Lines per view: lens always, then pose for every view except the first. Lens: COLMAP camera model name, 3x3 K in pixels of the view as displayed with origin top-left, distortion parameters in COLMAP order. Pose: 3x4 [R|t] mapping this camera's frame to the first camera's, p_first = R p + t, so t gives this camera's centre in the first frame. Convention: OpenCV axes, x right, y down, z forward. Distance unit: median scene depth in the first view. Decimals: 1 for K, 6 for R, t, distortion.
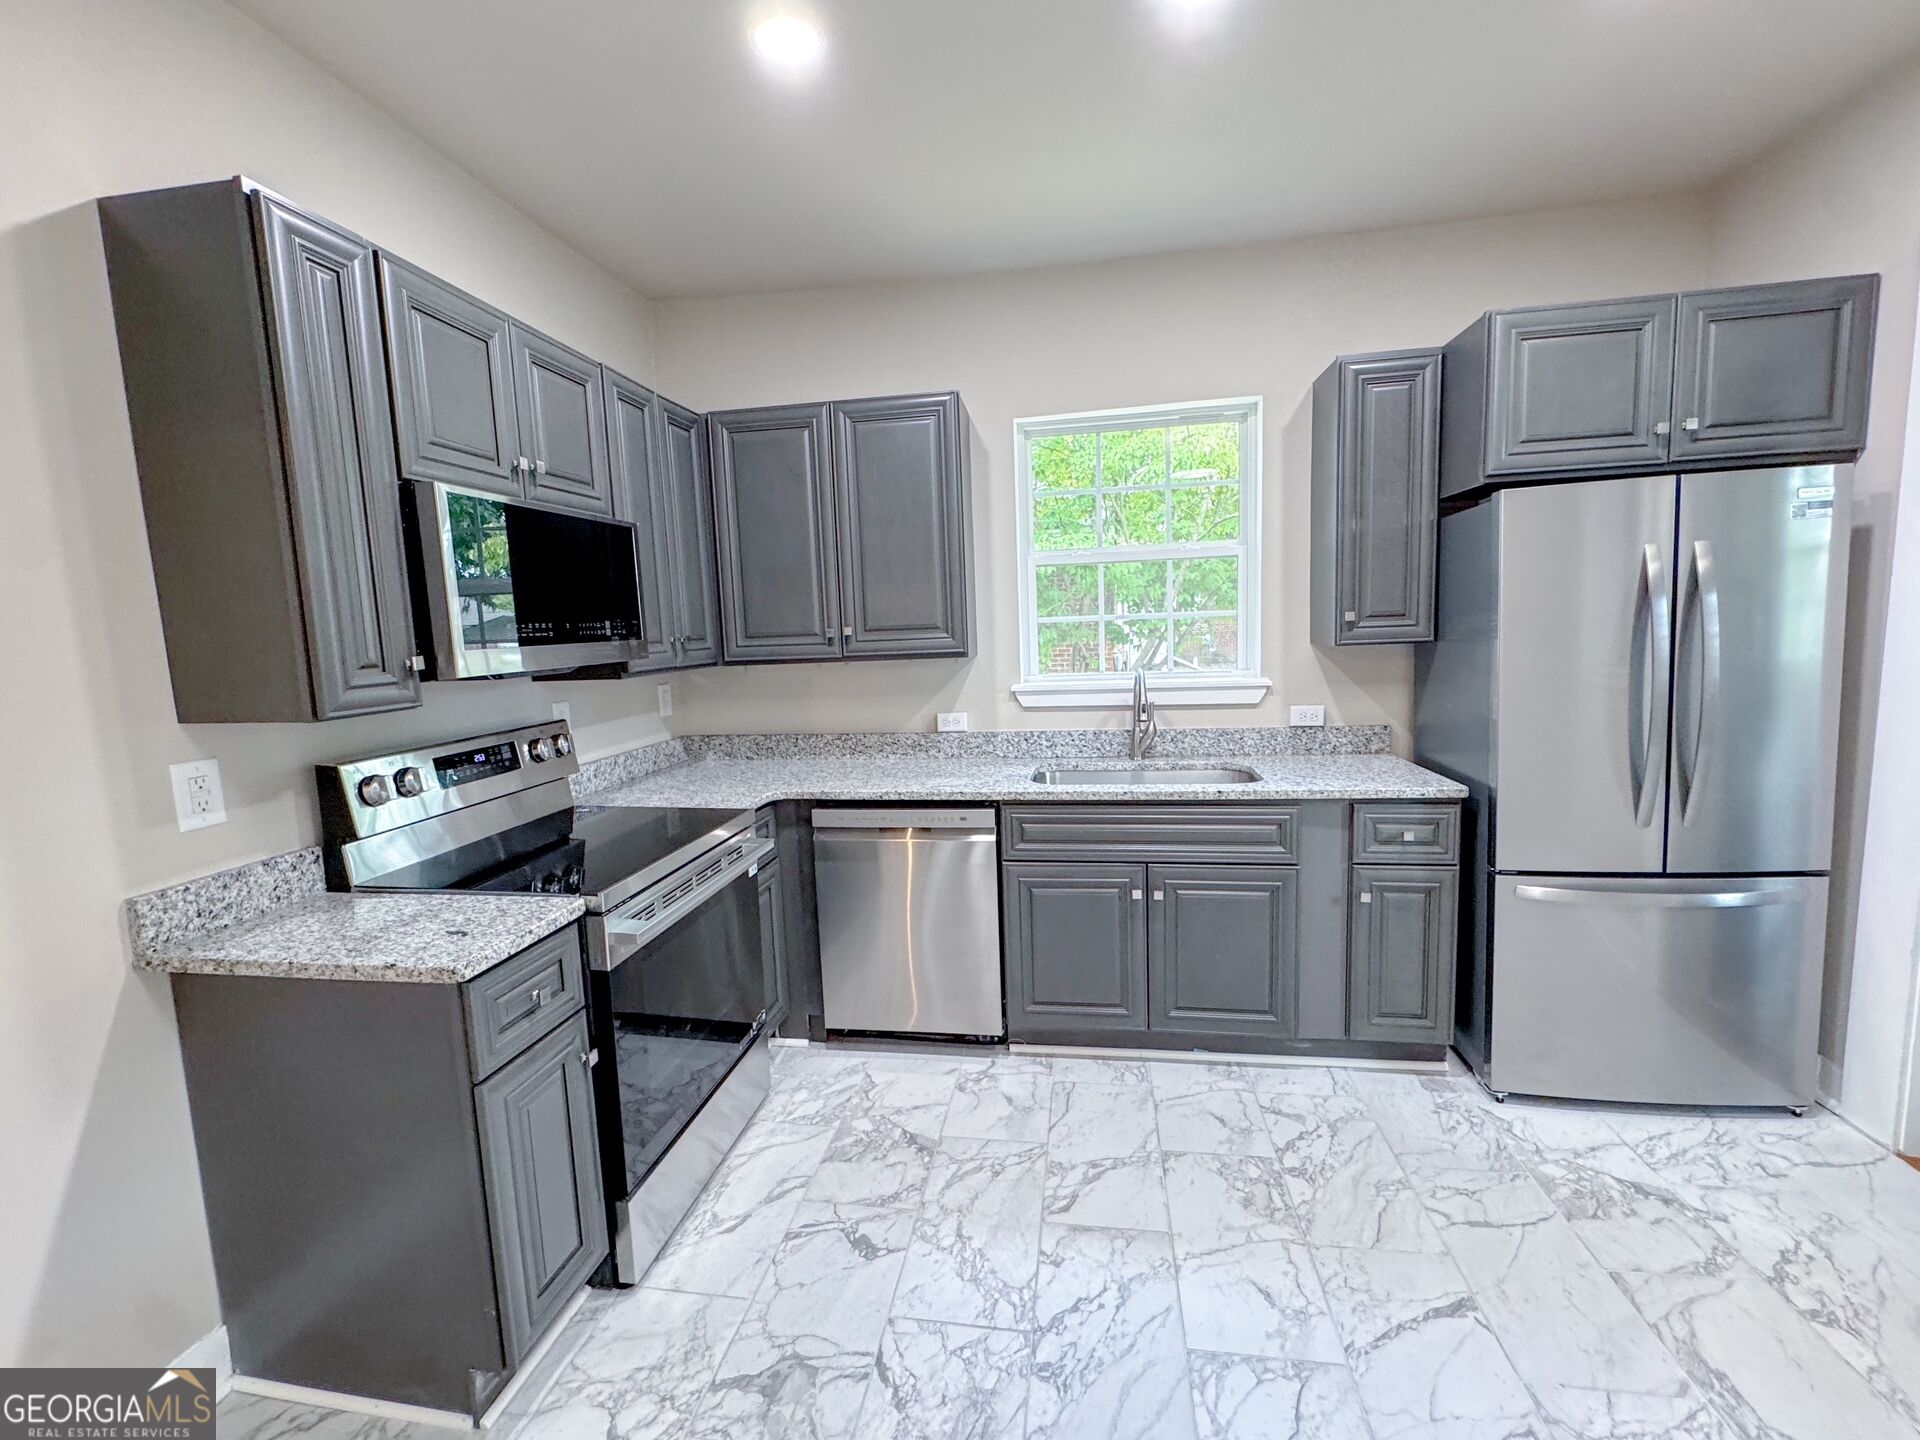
lens RADIAL K [[787.5, 0, 955.6], [0, 787.5, 718.8], [0, 0, 1]] dist [-0.001999, 0.000331]
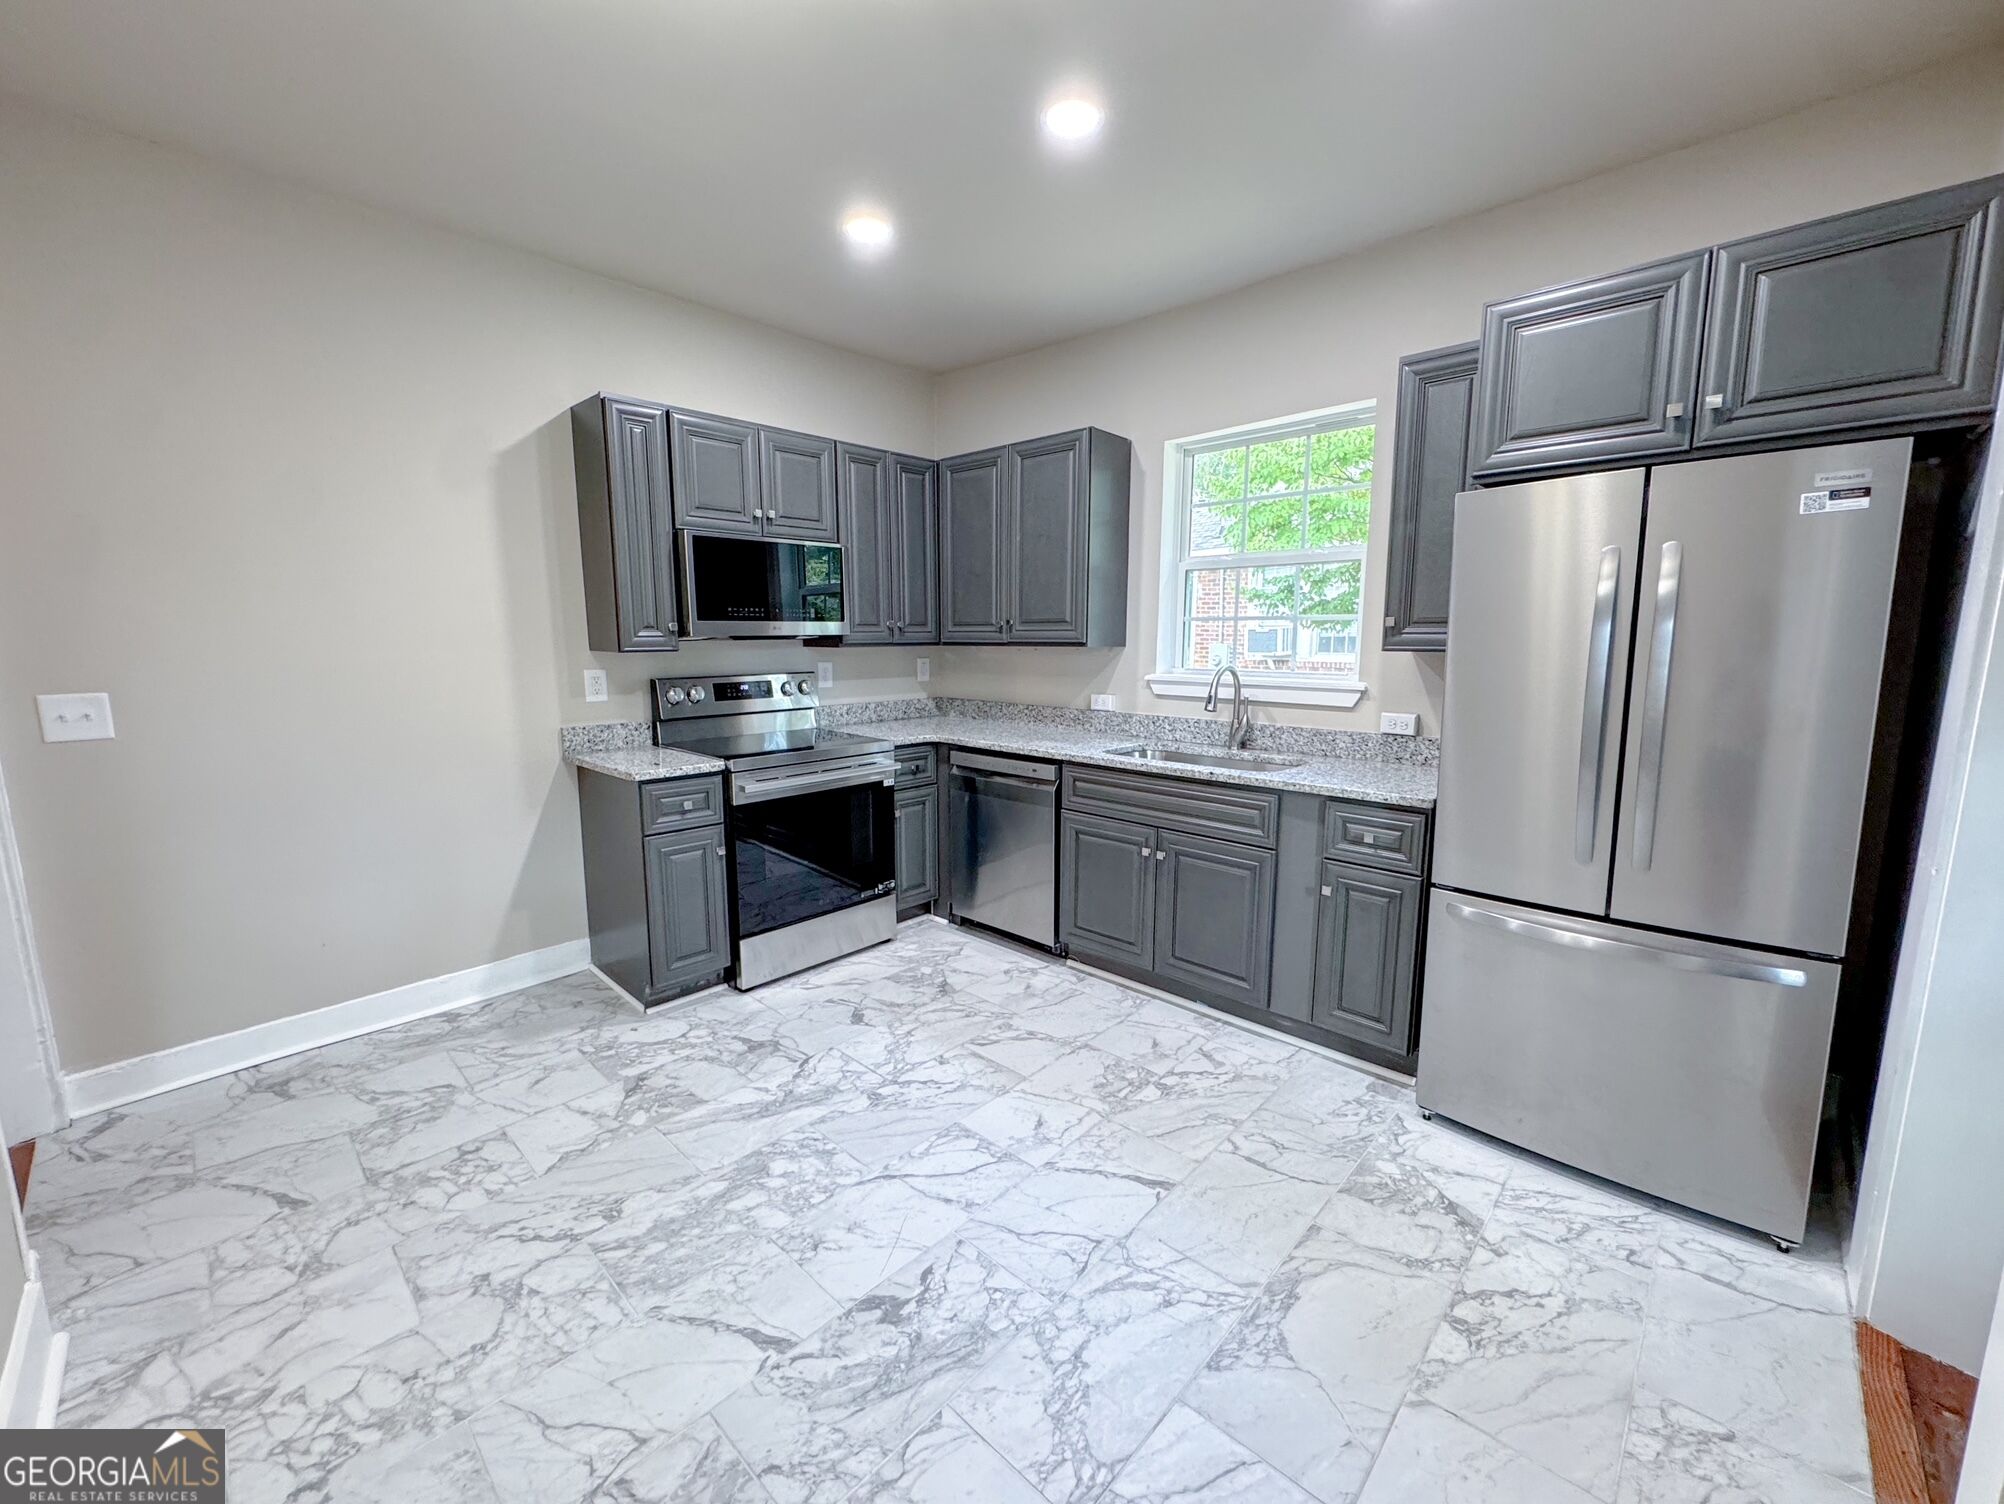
lens RADIAL K [[786.7, 0, 1014.8], [0, 786.7, 747.2], [0, 0, 1]] dist [-0.000845, 0.000079]
pose [[0.836268, 0.116100, -0.535889, 0.709267], [-0.096914, 0.993236, 0.063946, 0.010992], [0.539689, -0.001541, 0.841863, -0.103214]]
